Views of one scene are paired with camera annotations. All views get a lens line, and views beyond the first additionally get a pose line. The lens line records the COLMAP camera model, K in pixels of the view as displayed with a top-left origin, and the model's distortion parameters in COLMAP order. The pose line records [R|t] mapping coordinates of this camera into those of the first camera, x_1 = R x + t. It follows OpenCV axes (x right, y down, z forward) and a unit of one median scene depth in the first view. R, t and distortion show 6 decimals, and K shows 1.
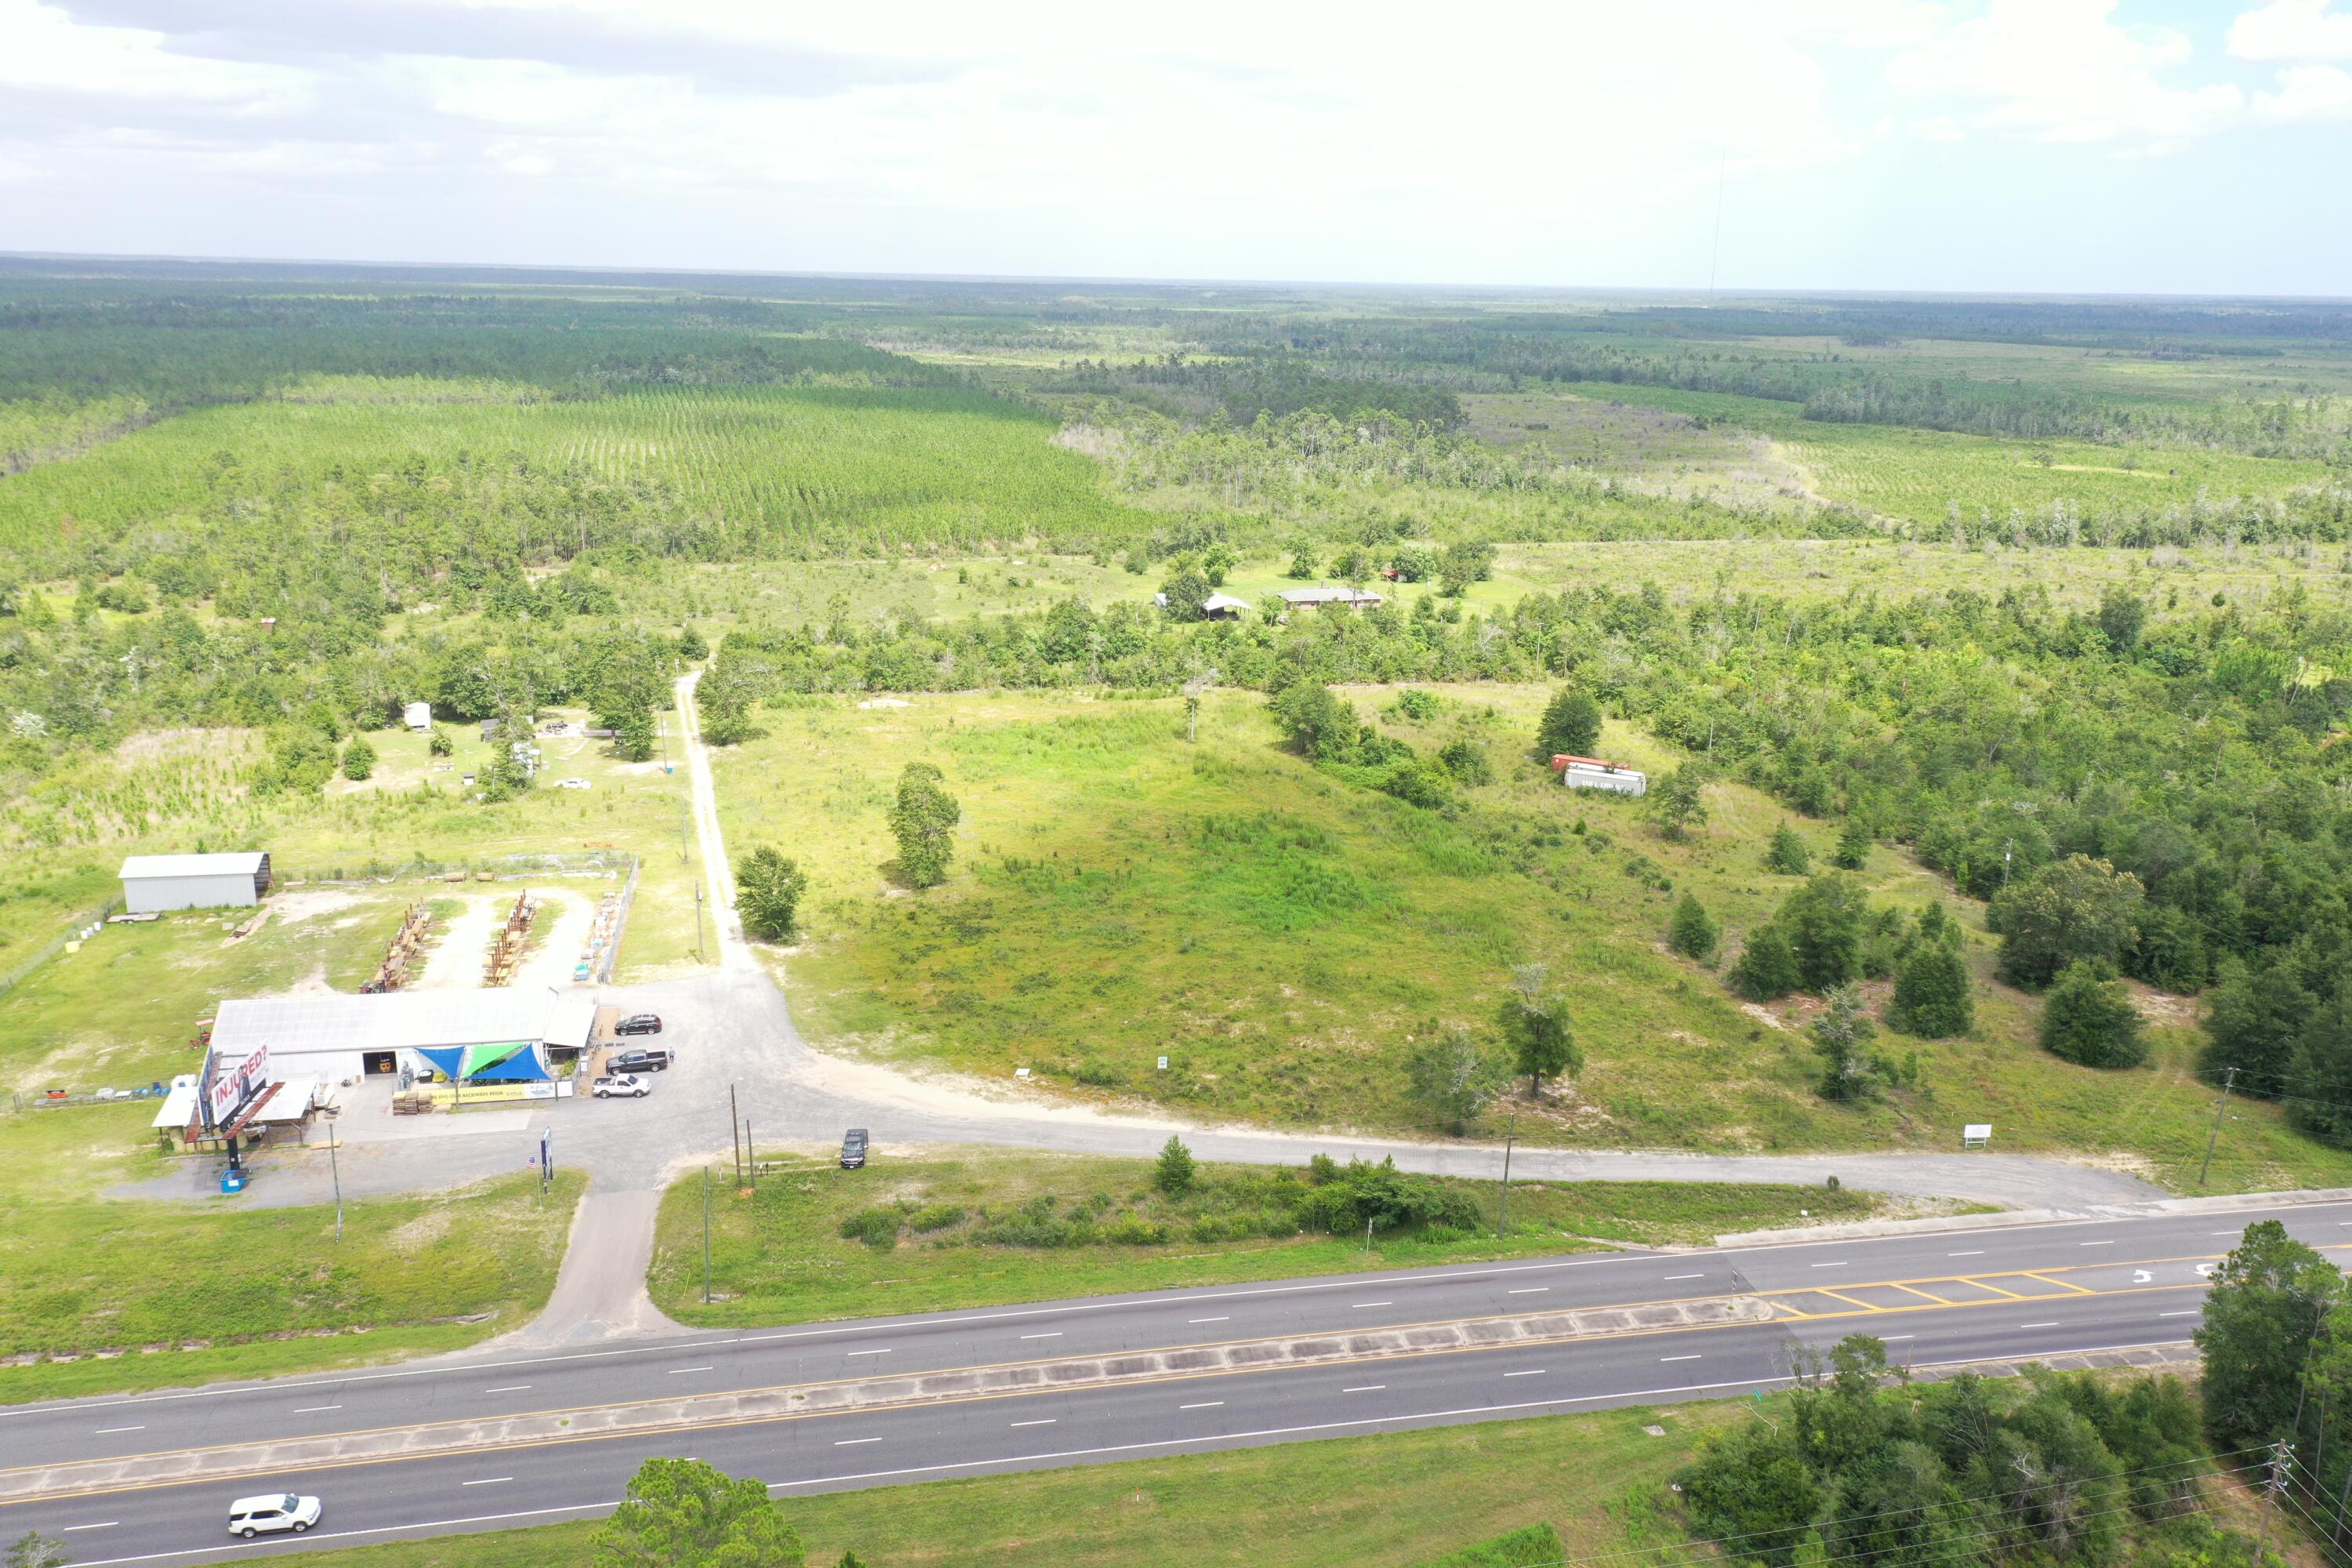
lens RADIAL K [[1820.4, 0, 1176.0], [0, 1820.4, 784.0], [0, 0, 1]] dist [0.010016, 0.005091]
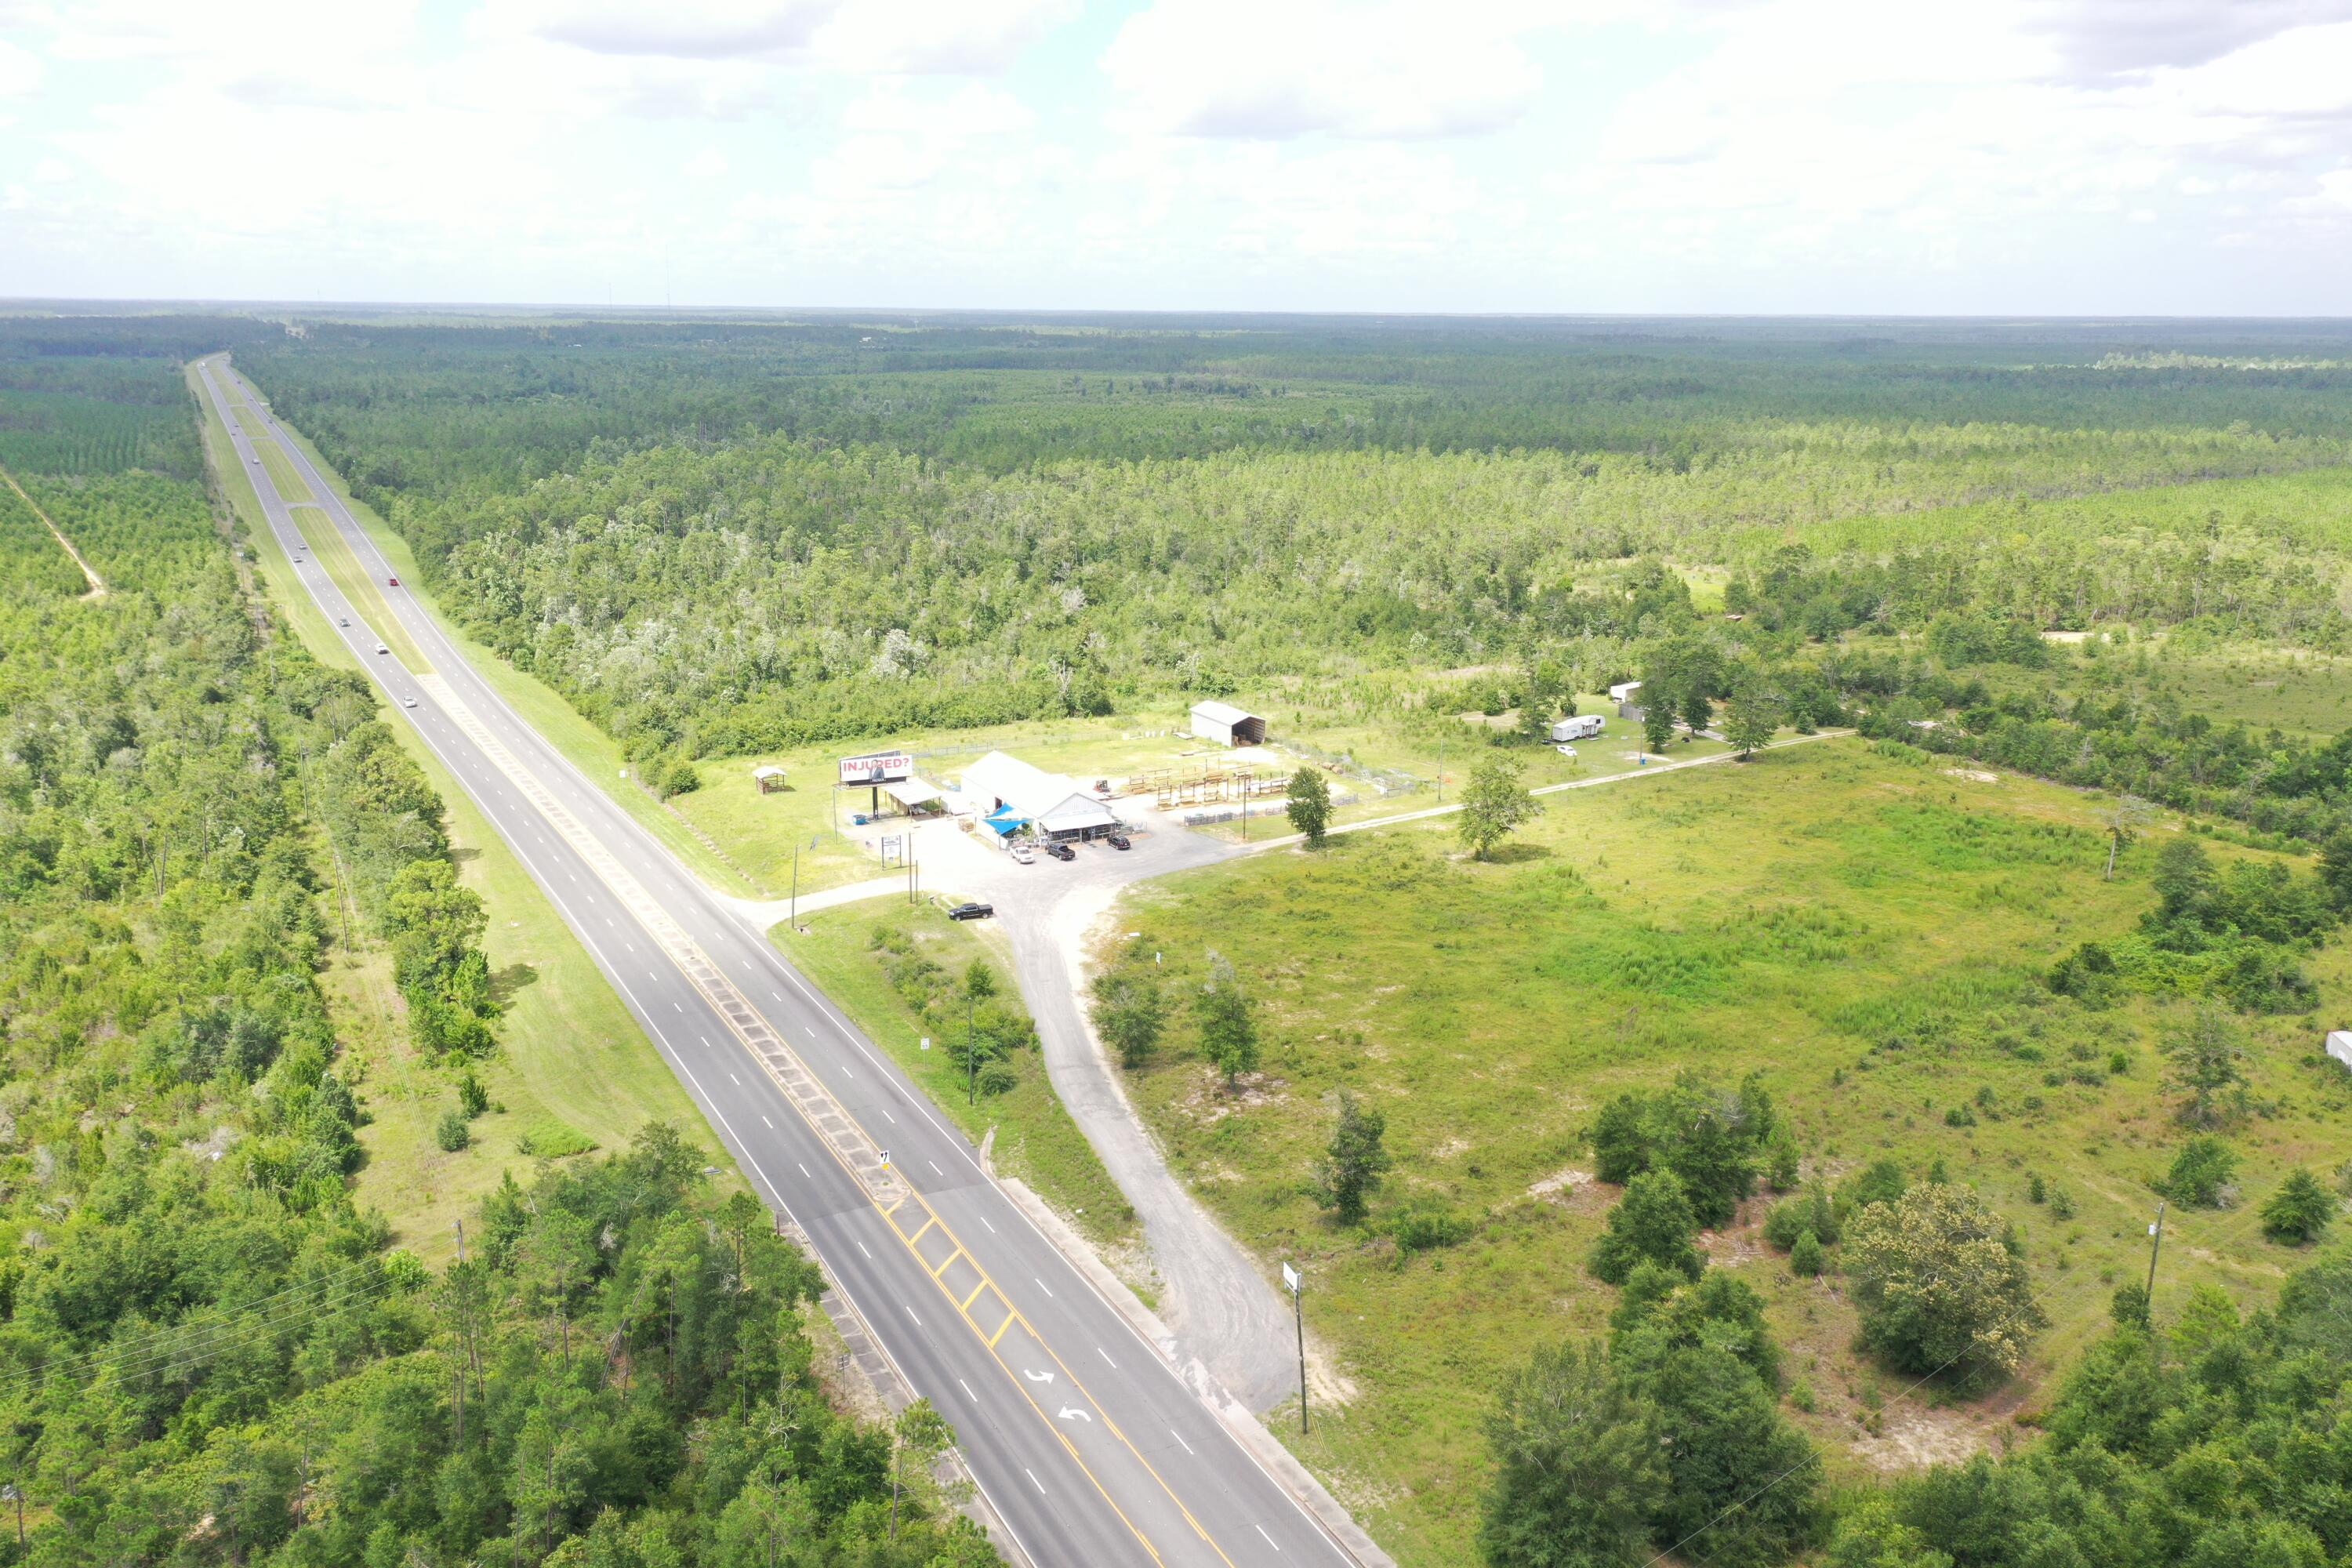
lens RADIAL K [[1820.4, 0, 1176.0], [0, 1820.4, 784.0], [0, 0, 1]] dist [0.010016, 0.005091]
pose [[0.310508, 0.214908, -0.925959, 1.291975], [-0.246655, 0.958959, 0.139855, -0.152591], [0.918012, 0.184967, 0.350773, 0.673523]]
